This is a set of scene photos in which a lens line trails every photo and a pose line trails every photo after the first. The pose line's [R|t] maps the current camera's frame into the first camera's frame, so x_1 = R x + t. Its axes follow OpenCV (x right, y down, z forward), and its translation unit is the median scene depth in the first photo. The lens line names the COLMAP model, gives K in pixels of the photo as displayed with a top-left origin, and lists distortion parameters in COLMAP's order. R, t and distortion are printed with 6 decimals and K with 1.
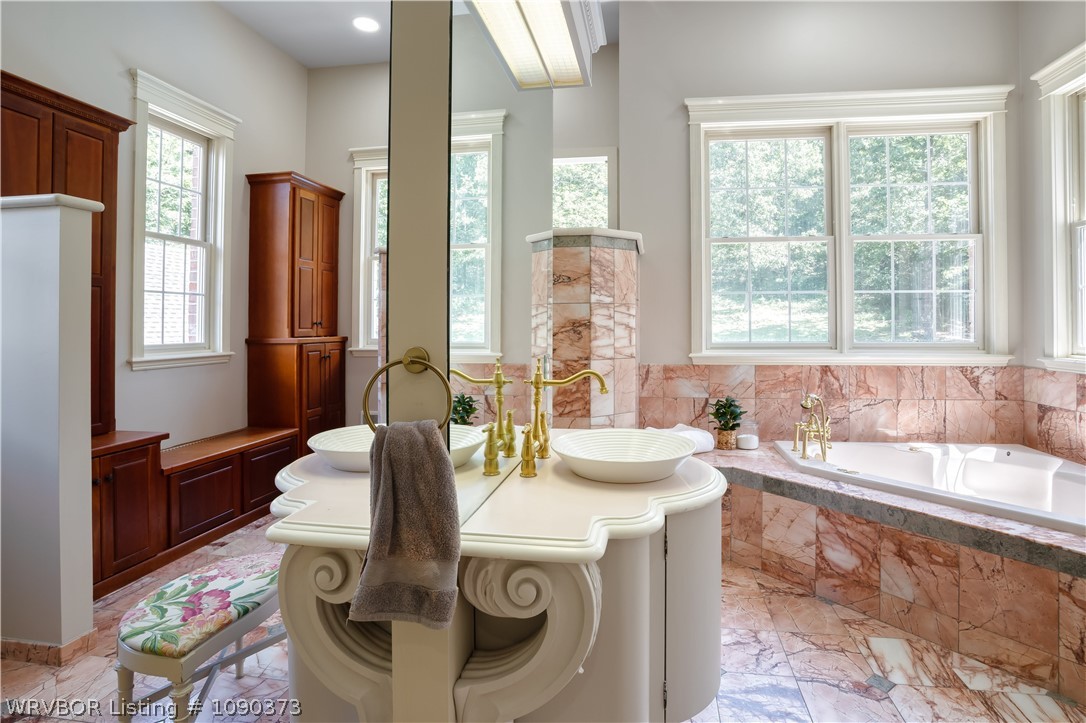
lens RADIAL K [[529.6, 0, 563.3], [0, 529.6, 322.3], [0, 0, 1]] dist [-0.063001, 0.022815]
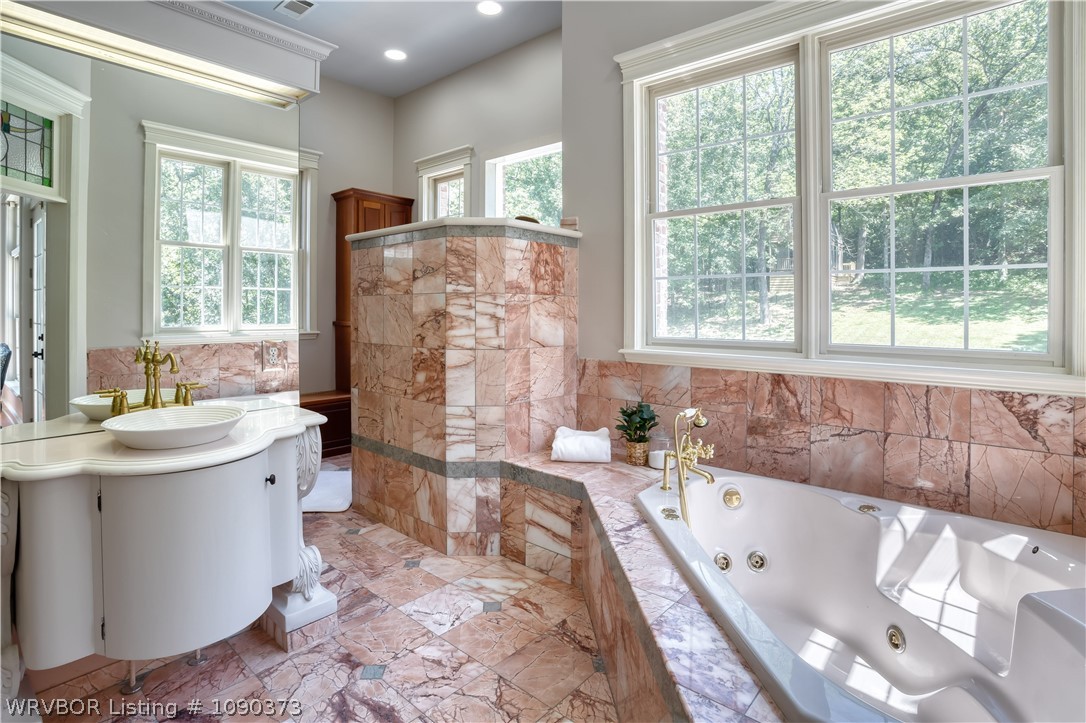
lens RADIAL K [[529.6, 0, 545.1], [0, 529.6, 312.5], [0, 0, 1]] dist [-0.063001, 0.022815]
pose [[0.849946, 0.011763, -0.526739, 0.632141], [-0.007872, 0.999923, 0.009627, -0.008820], [0.526812, -0.004036, 0.849972, 0.206132]]
